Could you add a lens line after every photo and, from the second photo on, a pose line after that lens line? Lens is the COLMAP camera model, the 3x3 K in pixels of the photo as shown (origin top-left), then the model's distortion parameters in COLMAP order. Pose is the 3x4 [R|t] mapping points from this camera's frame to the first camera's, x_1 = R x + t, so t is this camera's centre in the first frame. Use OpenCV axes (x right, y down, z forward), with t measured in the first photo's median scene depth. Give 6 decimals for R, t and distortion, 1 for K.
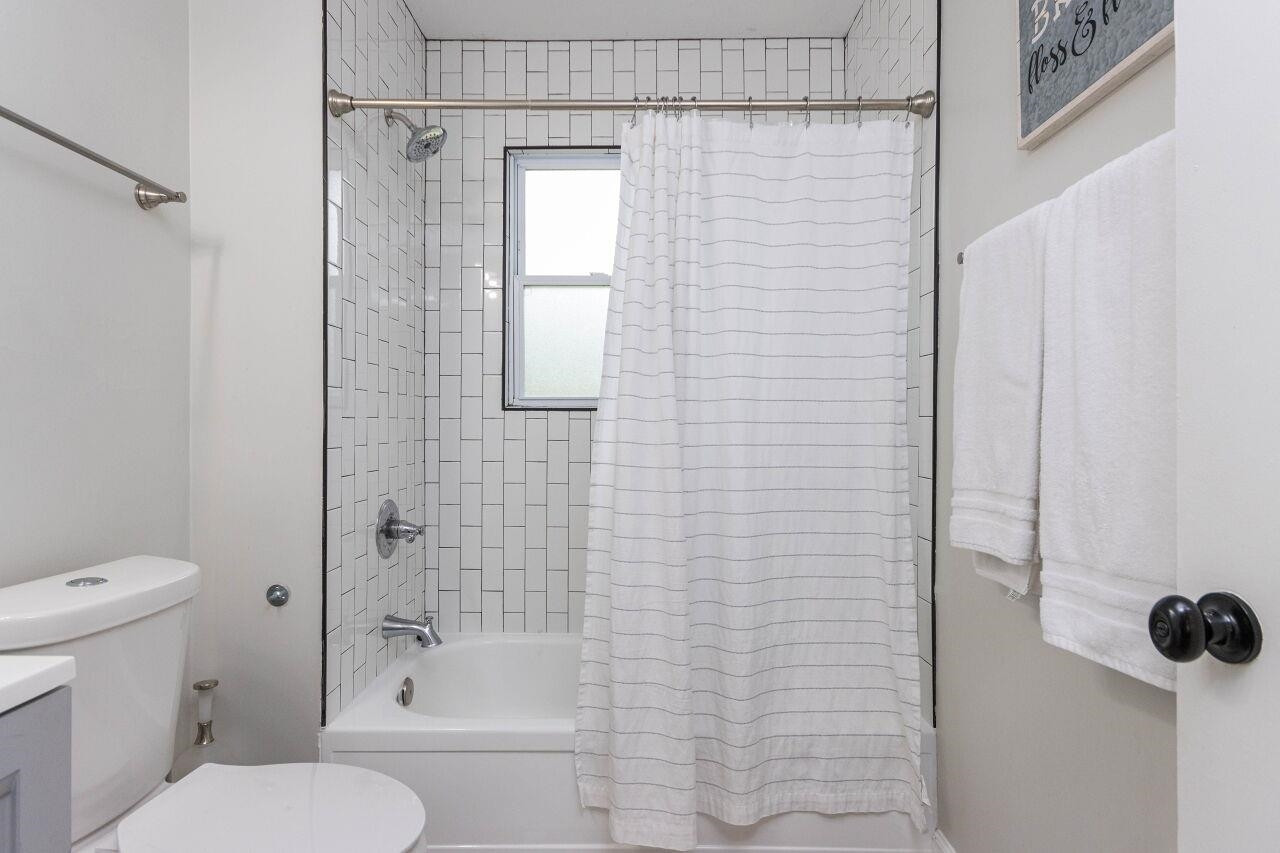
lens RADIAL K [[658.6, 0, 643.0], [0, 658.6, 423.9], [0, 0, 1]] dist [0.002435, 0.000285]
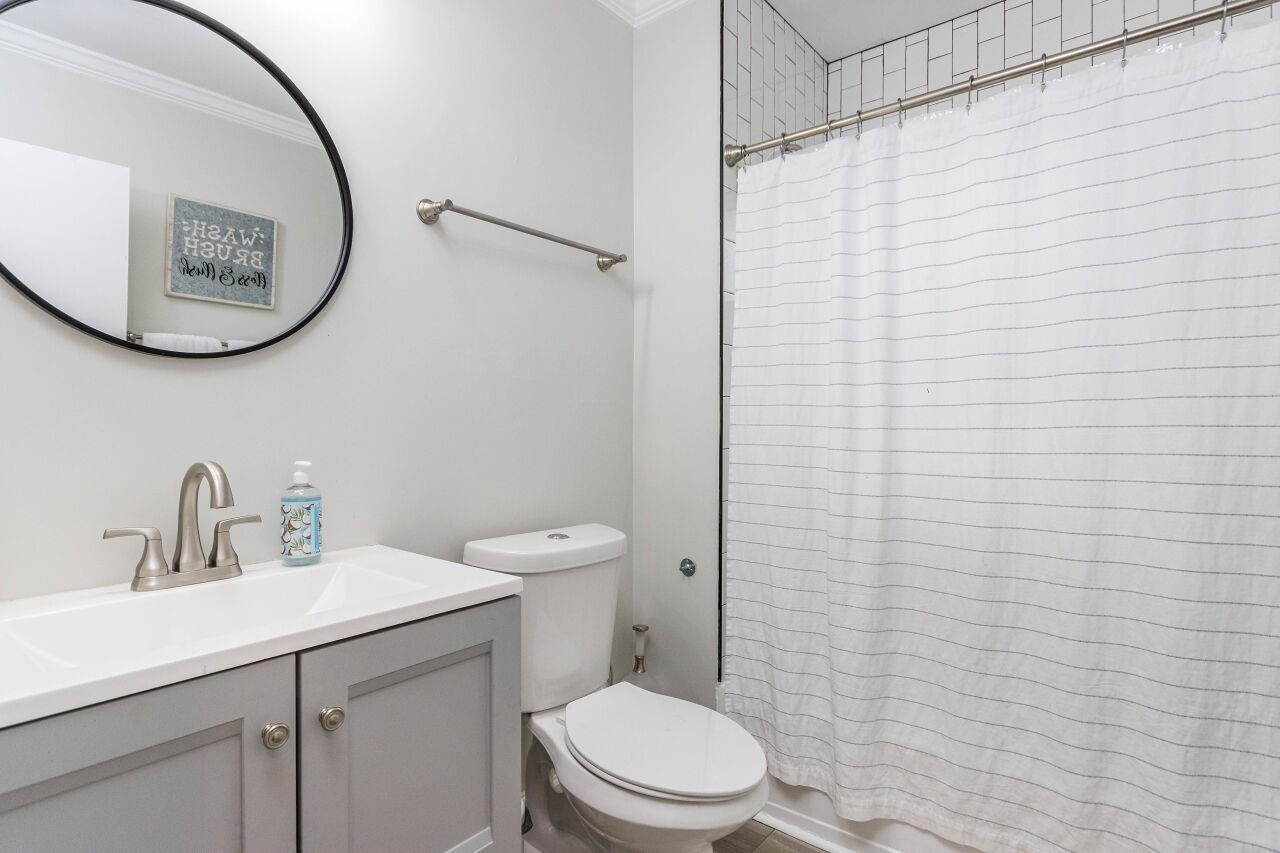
lens RADIAL K [[657.7, 0, 639.4], [0, 657.7, 428.8], [0, 0, 1]] dist [0.003726, 0.000077]
pose [[0.778966, -0.002991, -0.627059, 0.149069], [0.002934, 0.999995, -0.001126, 0.002228], [0.627059, -0.000963, 0.778971, -0.015691]]
